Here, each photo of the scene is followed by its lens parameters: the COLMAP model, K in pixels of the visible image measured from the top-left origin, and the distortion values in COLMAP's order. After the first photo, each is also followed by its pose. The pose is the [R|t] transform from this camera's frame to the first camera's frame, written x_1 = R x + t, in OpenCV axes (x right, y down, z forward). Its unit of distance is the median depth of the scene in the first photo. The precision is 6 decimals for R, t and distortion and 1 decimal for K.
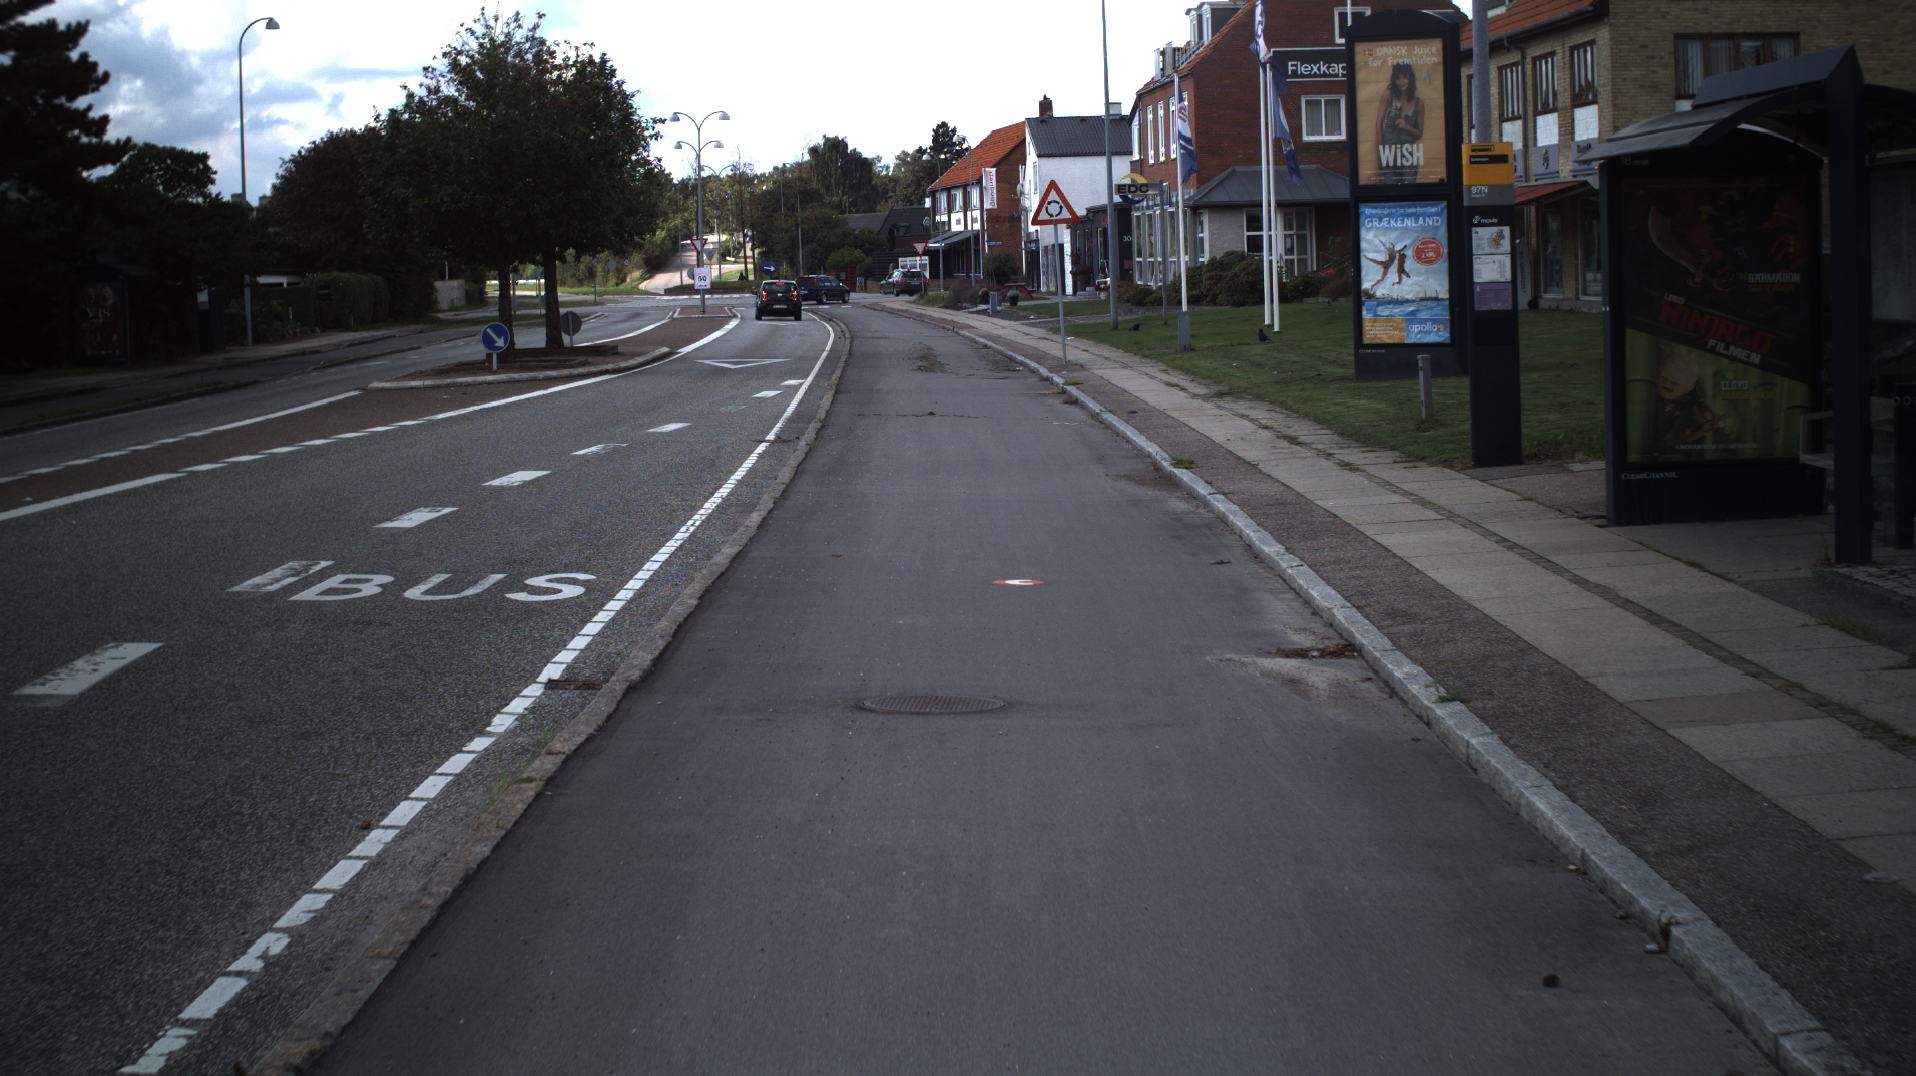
lens RADIAL K [[3232.1, 0, 958.0], [0, 3232.1, 538.0], [0, 0, 1]] dist [-0.272138, 0.269396]
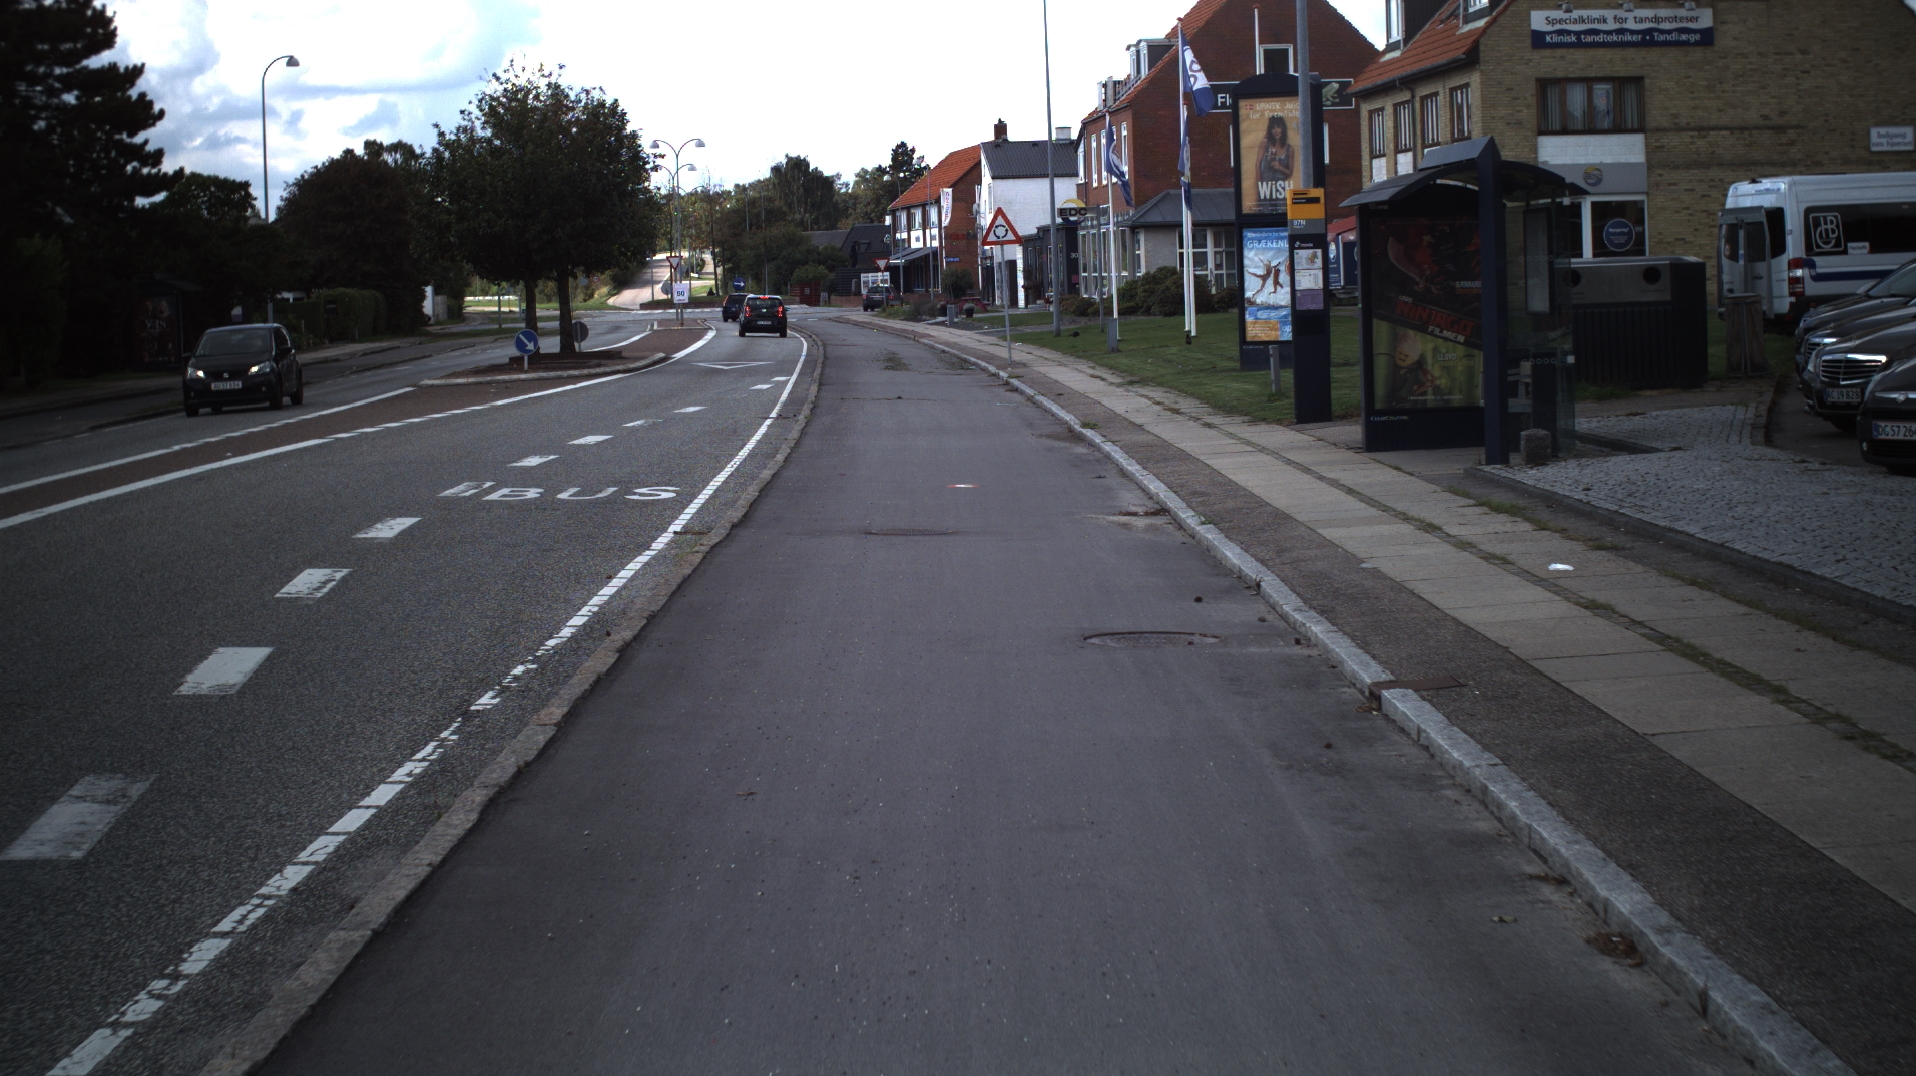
lens RADIAL K [[3232.1, 0, 958.0], [0, 3232.1, 538.0], [0, 0, 1]] dist [-0.272138, 0.269396]
pose [[0.999915, -0.003330, 0.012596, -0.000951], [0.003391, 0.999983, -0.004813, 0.013217], [-0.012580, 0.004856, 0.999909, -0.151834]]
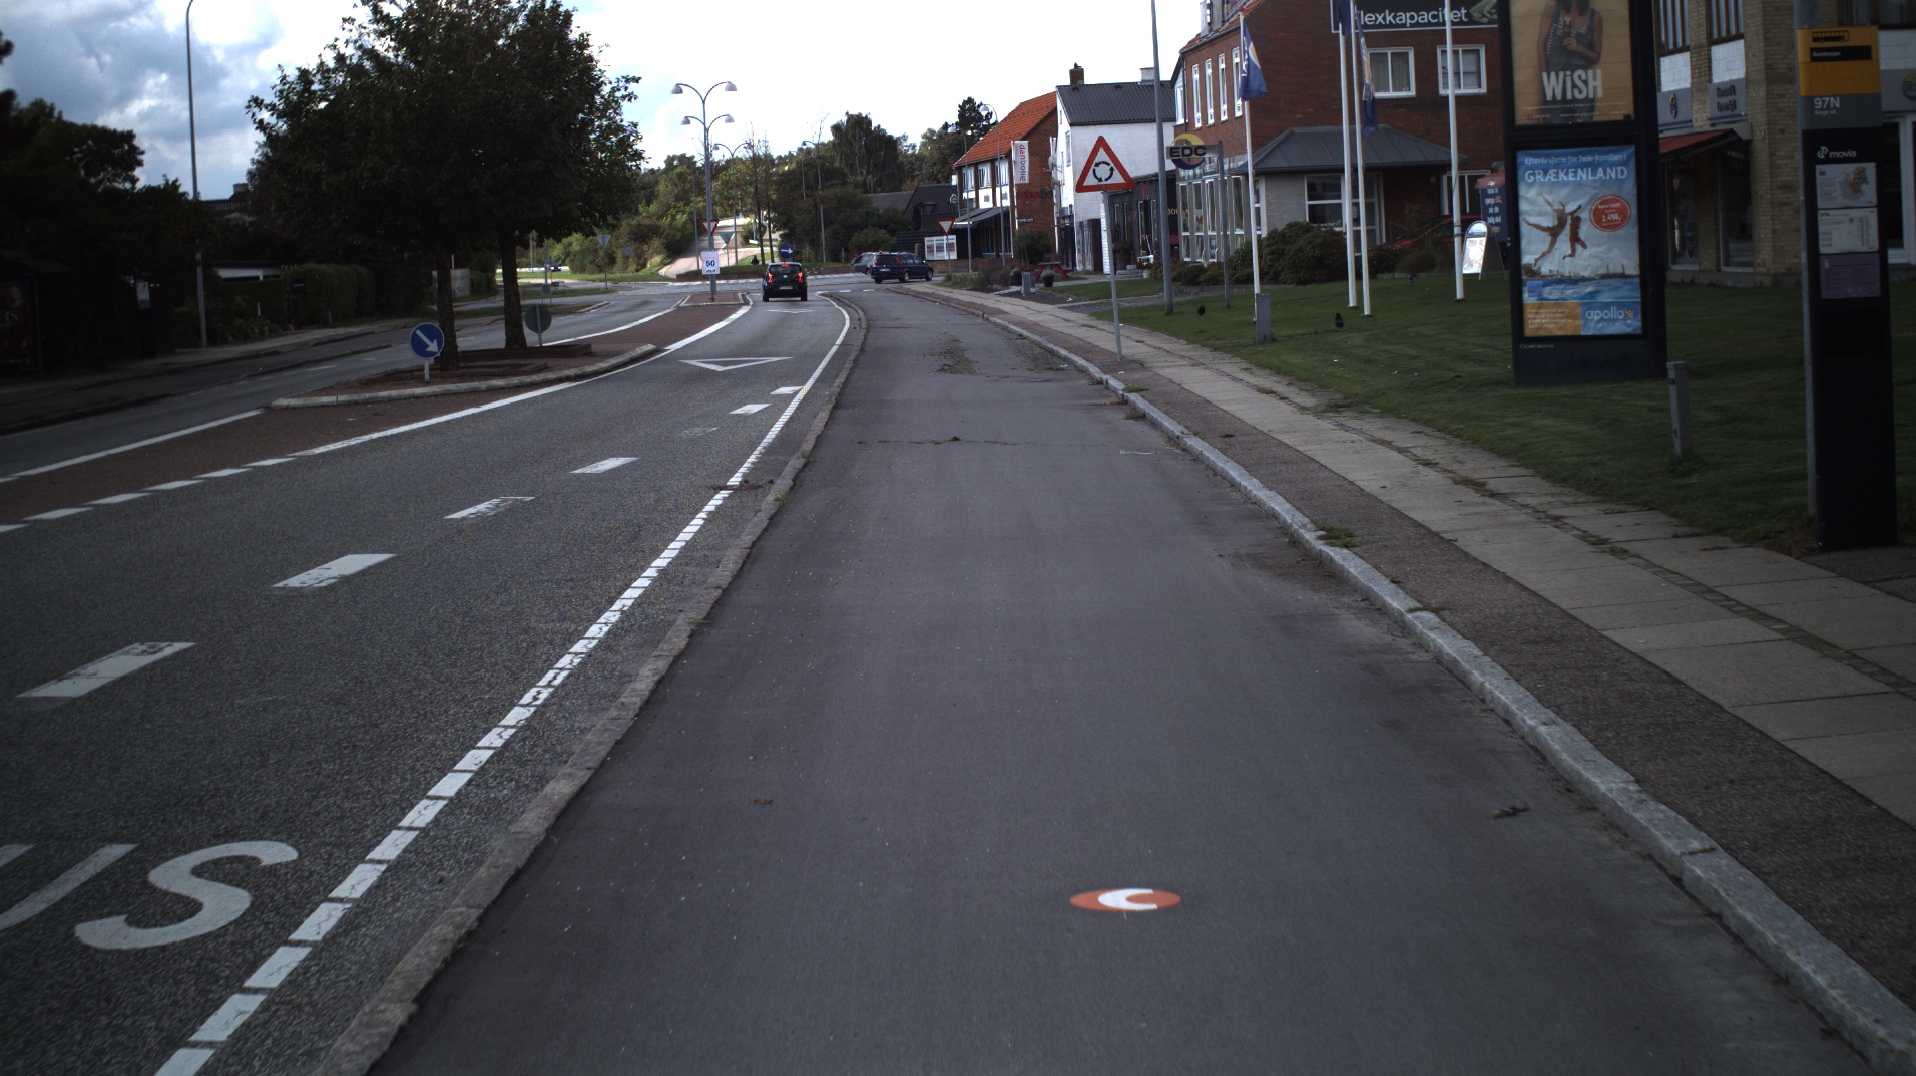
lens RADIAL K [[3232.1, 0, 958.0], [0, 3232.1, 538.0], [0, 0, 1]] dist [-0.272138, 0.269396]
pose [[0.999796, -0.017180, -0.010580, -0.000032], [0.017246, 0.999832, 0.006195, -0.012409], [0.010472, -0.006376, 0.999925, 0.152101]]
